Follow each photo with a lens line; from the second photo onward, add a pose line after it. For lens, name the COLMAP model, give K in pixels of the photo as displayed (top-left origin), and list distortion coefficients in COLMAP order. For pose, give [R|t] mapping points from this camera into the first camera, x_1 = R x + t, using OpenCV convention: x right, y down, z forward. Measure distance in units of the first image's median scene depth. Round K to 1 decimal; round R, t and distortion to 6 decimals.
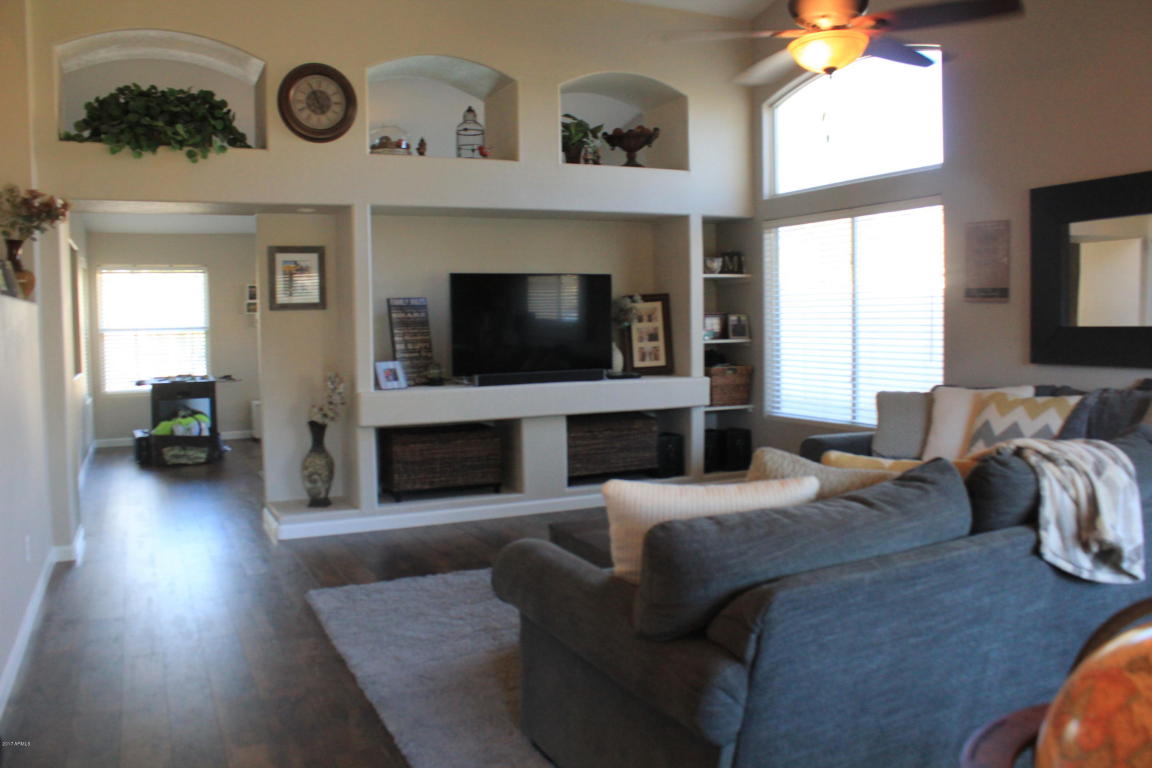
lens RADIAL K [[969.5, 0, 581.2], [0, 969.5, 384.4], [0, 0, 1]] dist [-0.163849, 0.146518]
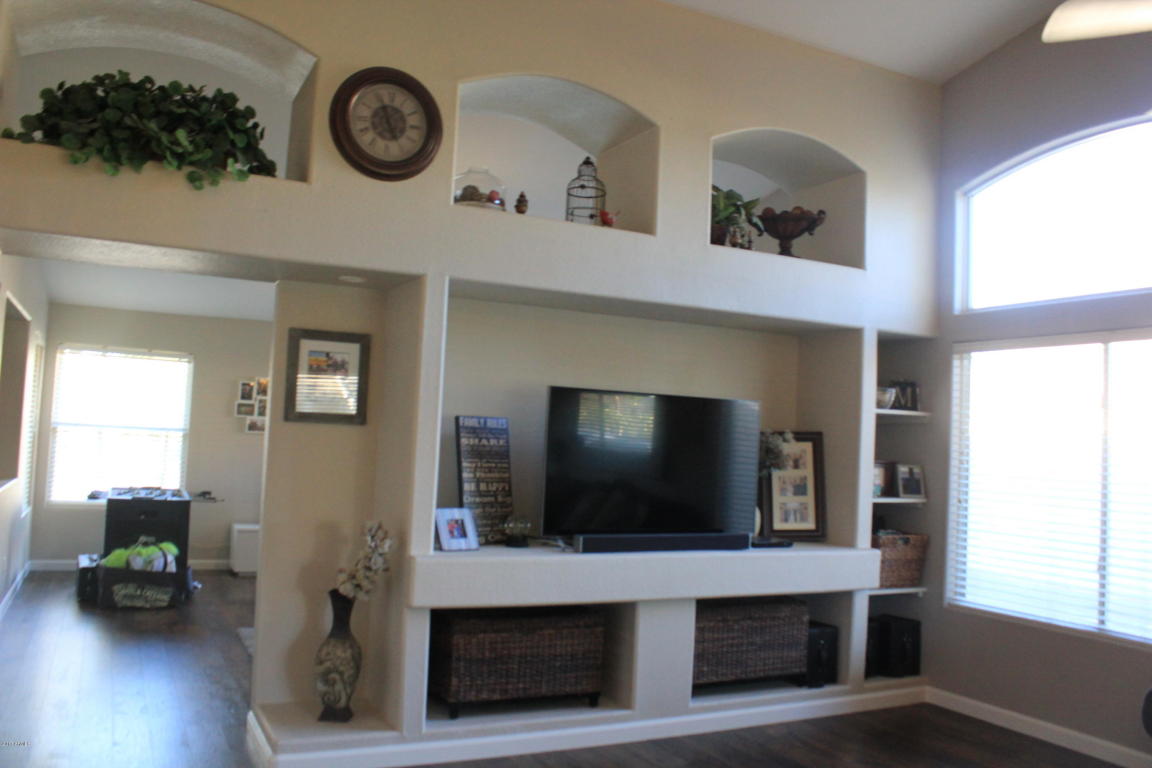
lens RADIAL K [[969.5, 0, 578.7], [0, 969.5, 382.0], [0, 0, 1]] dist [-0.163849, 0.146518]
pose [[0.997796, 0.064059, 0.017283, -0.125962], [-0.061362, 0.990019, -0.126877, -0.030338], [-0.025239, 0.125537, 0.991768, 0.303069]]
